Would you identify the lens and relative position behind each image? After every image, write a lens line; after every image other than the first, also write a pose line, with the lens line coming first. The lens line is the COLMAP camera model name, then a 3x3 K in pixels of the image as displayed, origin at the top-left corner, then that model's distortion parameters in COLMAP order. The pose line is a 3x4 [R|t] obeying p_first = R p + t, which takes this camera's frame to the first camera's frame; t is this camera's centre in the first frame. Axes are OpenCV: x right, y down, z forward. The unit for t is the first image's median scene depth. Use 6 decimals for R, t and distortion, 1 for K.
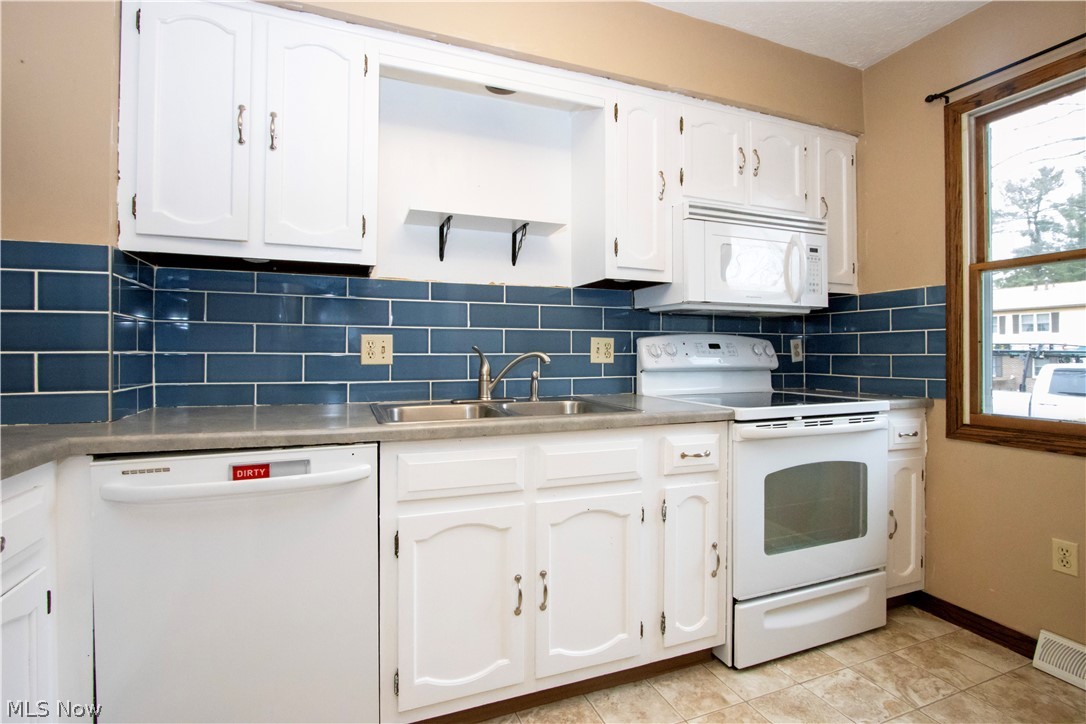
lens RADIAL K [[500.5, 0, 546.7], [0, 500.5, 355.2], [0, 0, 1]] dist [-0.018022, 0.001742]
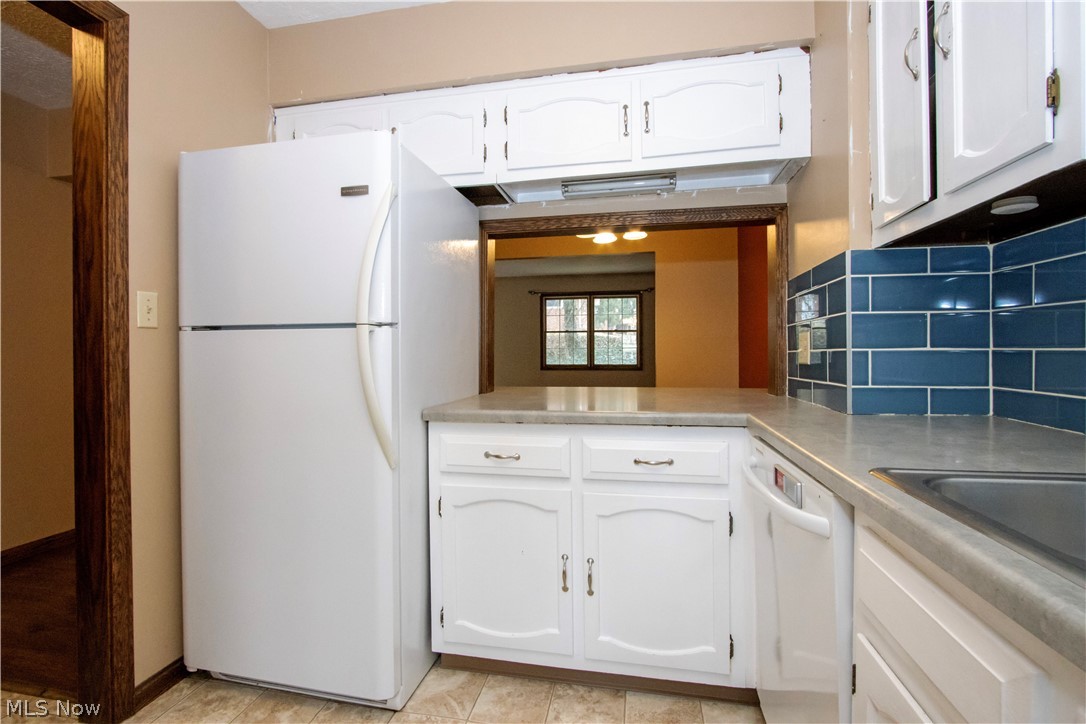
lens RADIAL K [[500.5, 0, 538.2], [0, 500.5, 354.3], [0, 0, 1]] dist [-0.018022, 0.001742]
pose [[-0.536824, 0.004735, -0.843681, 0.252705], [-0.002342, 0.999972, 0.007103, -0.000640], [0.843691, 0.005788, -0.536798, 0.689814]]
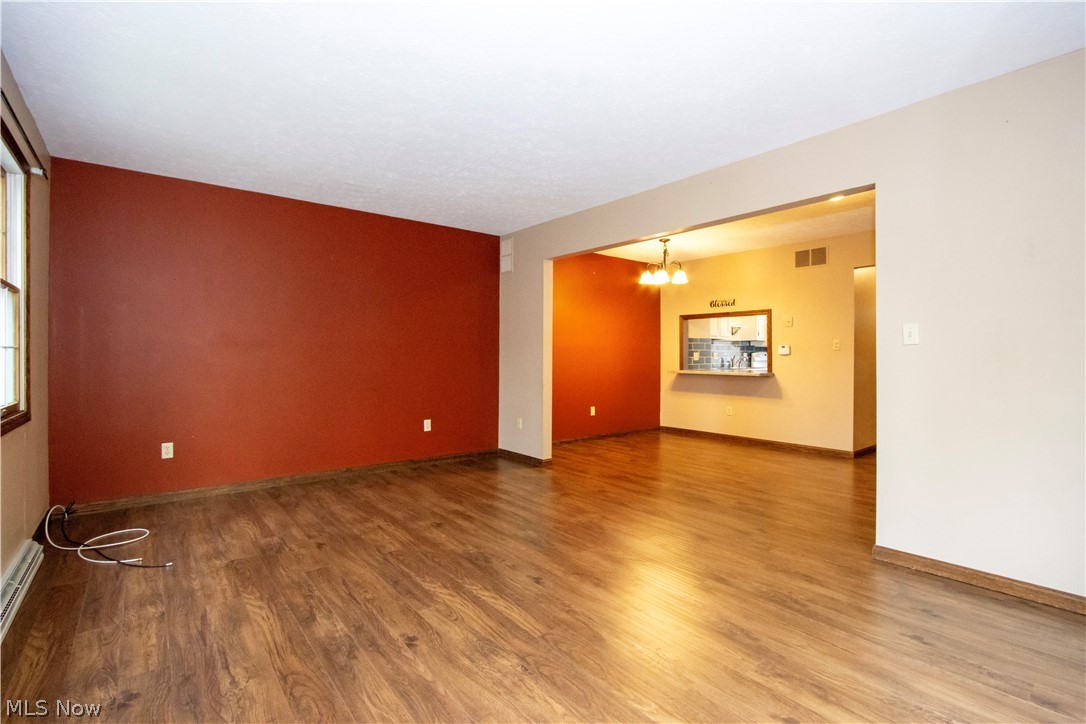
lens RADIAL K [[500.5, 0, 538.7], [0, 500.5, 360.0], [0, 0, 1]] dist [-0.018022, 0.001742]
pose [[0.953092, -0.005639, 0.302629, -3.106828], [0.005411, 0.999984, 0.001590, 0.008316], [-0.302633, 0.000122, 0.953107, -2.683340]]
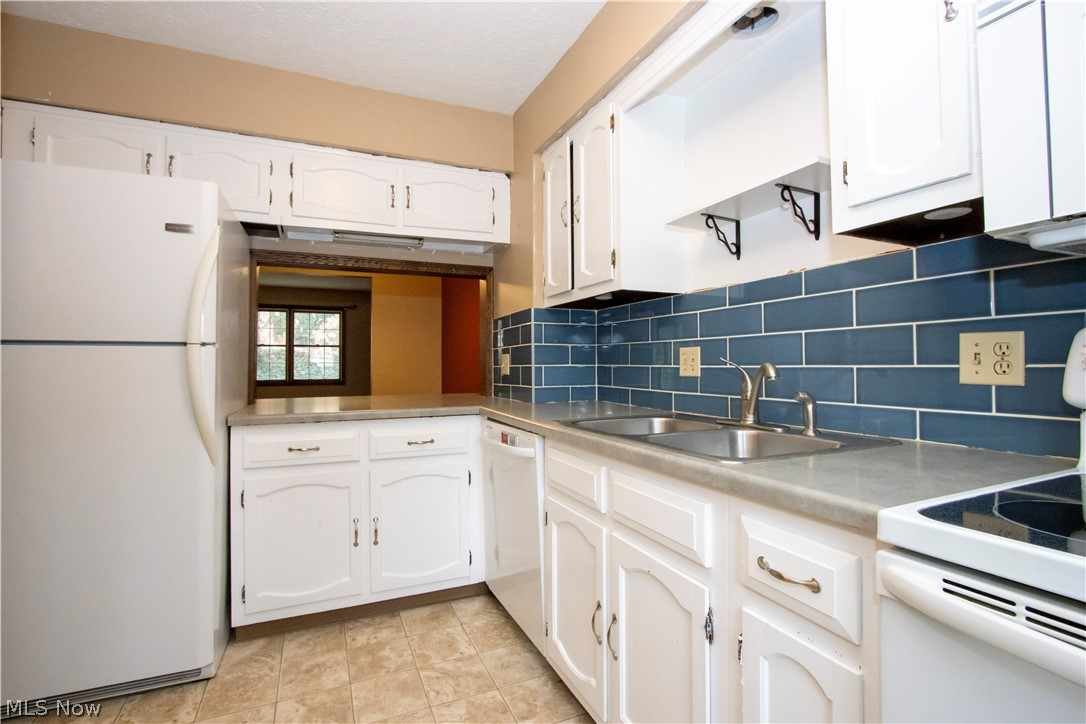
lens RADIAL K [[500.5, 0, 536.3], [0, 500.5, 358.2], [0, 0, 1]] dist [-0.018022, 0.001742]
pose [[0.044068, -0.015947, -0.998901, 0.665946], [-0.002913, 0.999866, -0.016091, -0.001391], [0.999024, 0.003619, 0.044016, 0.633942]]
